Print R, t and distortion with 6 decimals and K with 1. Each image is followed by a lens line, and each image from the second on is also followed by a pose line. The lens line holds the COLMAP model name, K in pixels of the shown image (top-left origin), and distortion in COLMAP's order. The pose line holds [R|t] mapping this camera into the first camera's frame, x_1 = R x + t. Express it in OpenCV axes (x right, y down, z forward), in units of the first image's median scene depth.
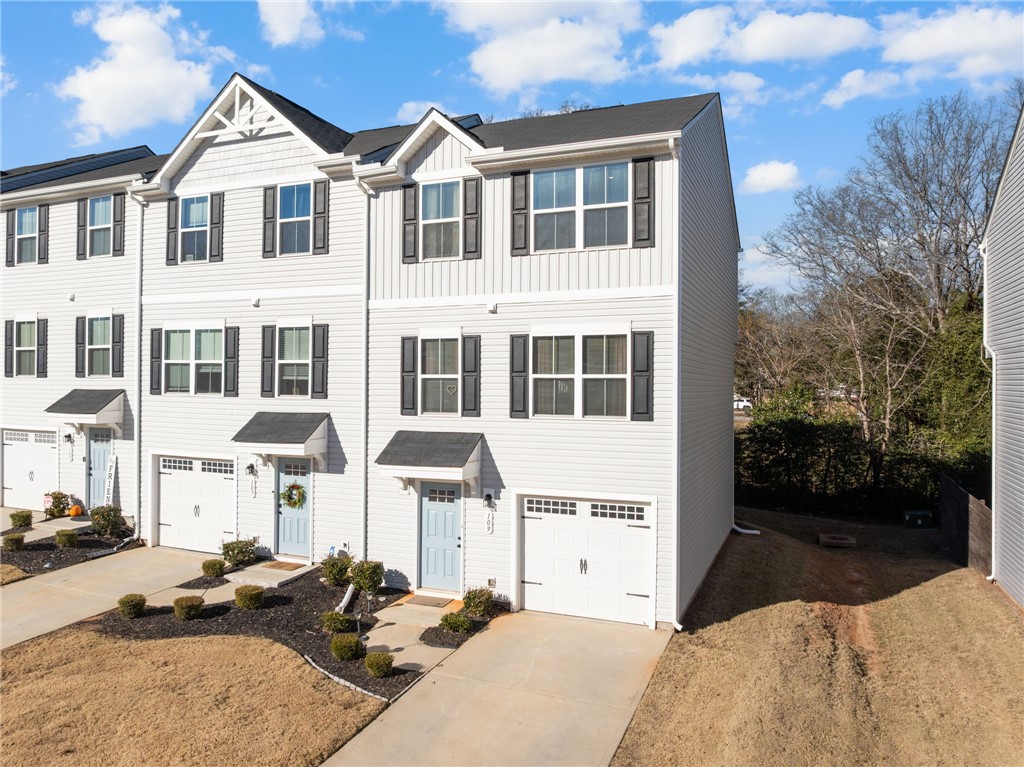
lens RADIAL K [[718.3, 0, 517.6], [0, 718.3, 378.9], [0, 0, 1]] dist [-0.025289, -0.014521]
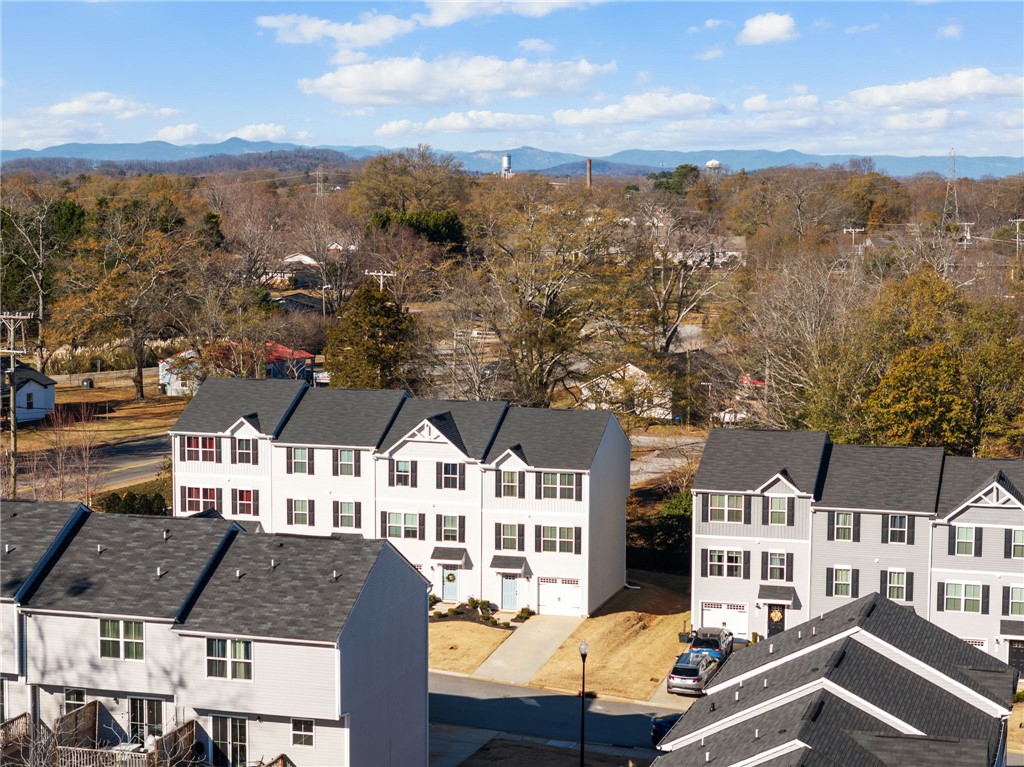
lens RADIAL K [[2004.9, 0, 507.0], [0, 2004.9, 384.8], [0, 0, 1]] dist [-0.090888, 0.000000]
pose [[0.994536, -0.010841, 0.103827, -0.947523], [0.000087, 0.994678, 0.103032, -1.442081], [-0.104392, -0.102460, 0.989244, -6.910715]]
